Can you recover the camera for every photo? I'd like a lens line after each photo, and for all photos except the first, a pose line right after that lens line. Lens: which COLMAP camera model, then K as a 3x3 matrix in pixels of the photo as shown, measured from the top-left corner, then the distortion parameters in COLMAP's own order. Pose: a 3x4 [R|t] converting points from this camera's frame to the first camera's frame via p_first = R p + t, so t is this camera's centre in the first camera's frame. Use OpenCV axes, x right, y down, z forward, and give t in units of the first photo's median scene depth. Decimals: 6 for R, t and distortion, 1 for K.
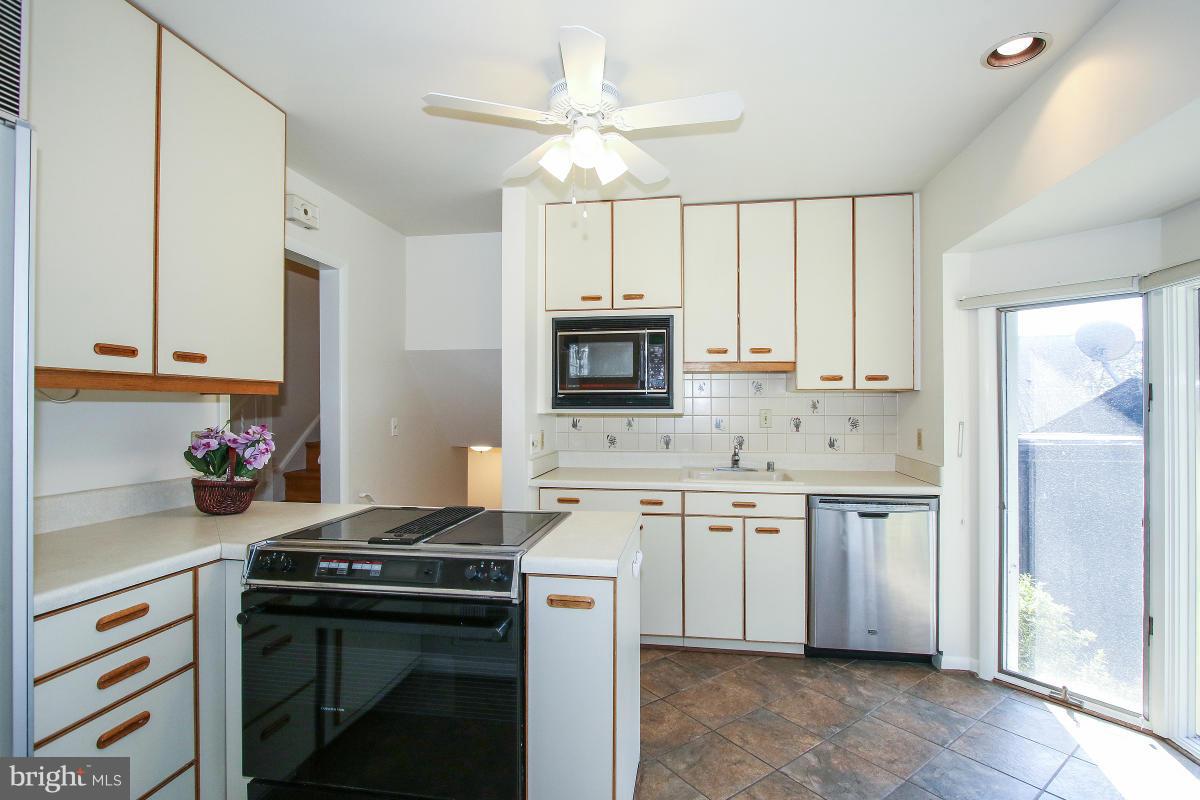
lens RADIAL K [[569.1, 0, 619.0], [0, 569.1, 406.5], [0, 0, 1]] dist [-0.019359, 0.003315]
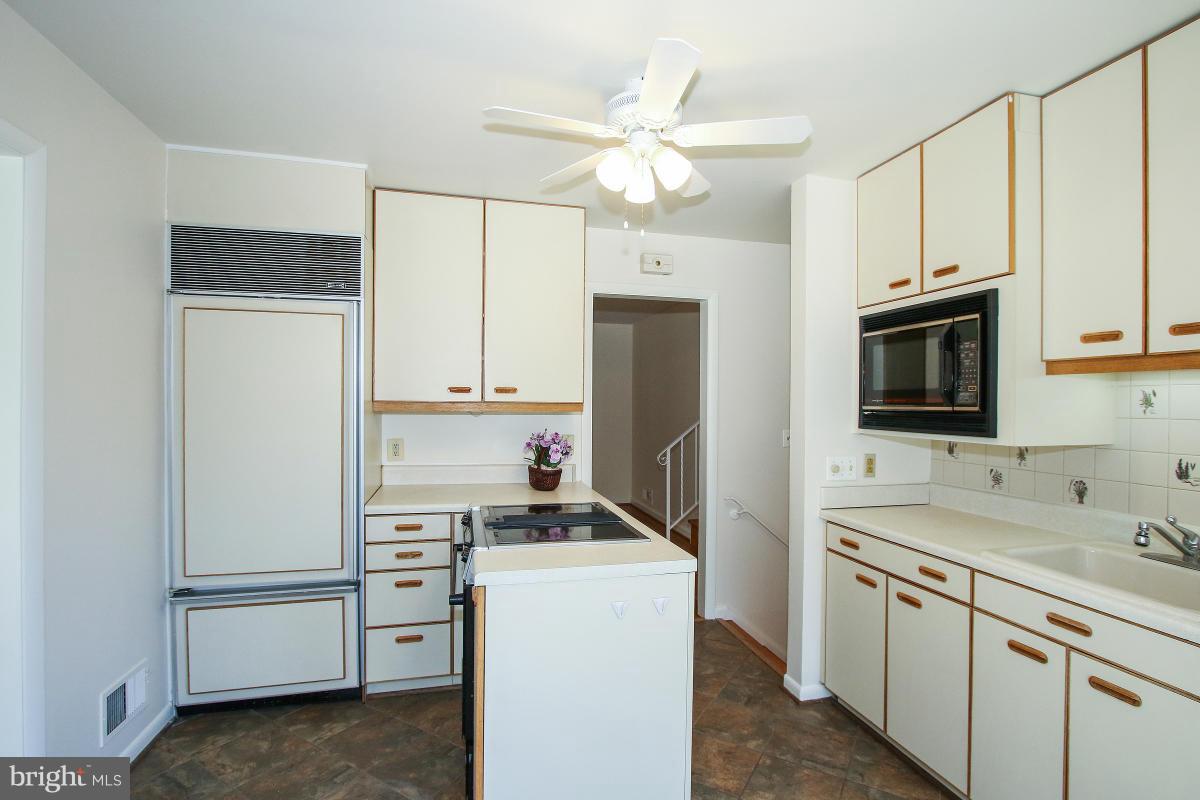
lens RADIAL K [[569.1, 0, 593.9], [0, 569.1, 407.0], [0, 0, 1]] dist [-0.019359, 0.003315]
pose [[0.369449, 0.012349, -0.929169, 0.540671], [-0.007399, 0.999919, 0.010348, -0.035158], [0.929222, 0.003052, 0.369510, 0.379394]]
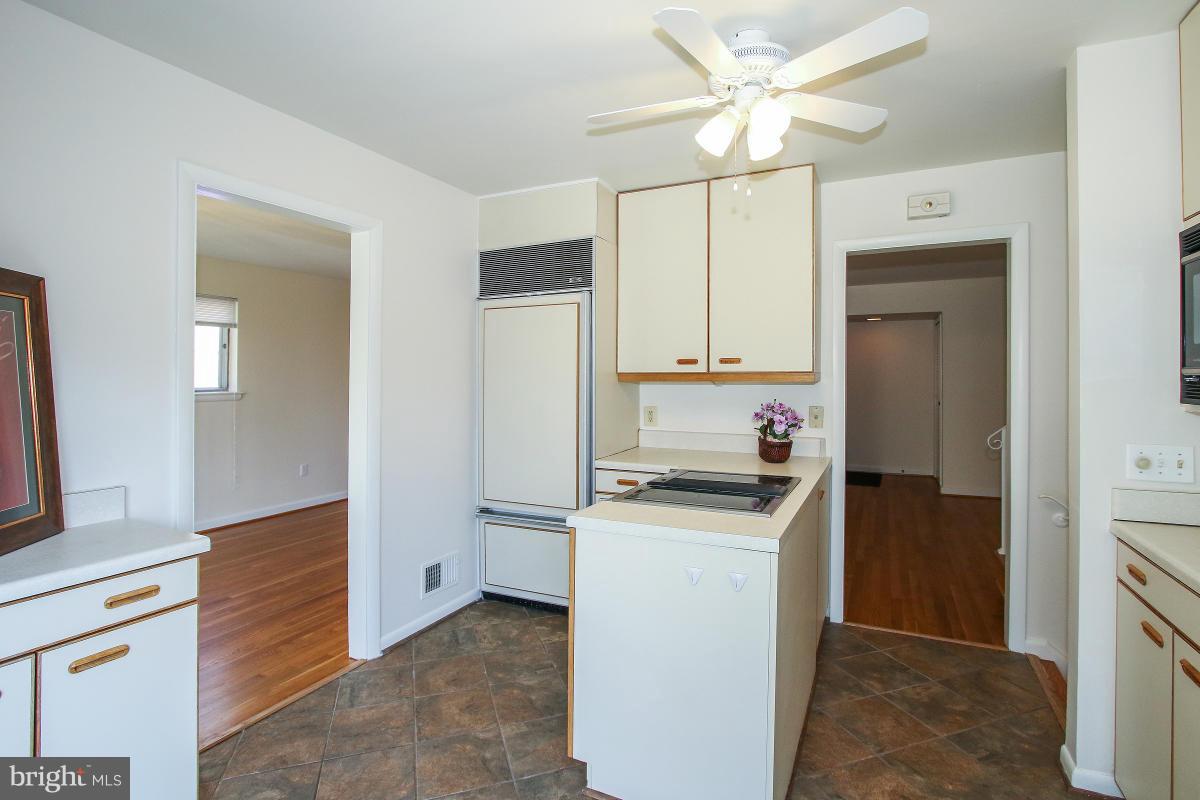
lens RADIAL K [[569.1, 0, 620.5], [0, 569.1, 371.8], [0, 0, 1]] dist [-0.019359, 0.003315]
pose [[-0.300671, -0.004381, -0.953718, 0.590135], [0.006456, 0.999957, -0.006629, -0.027614], [0.953706, -0.008150, -0.300630, 0.731118]]
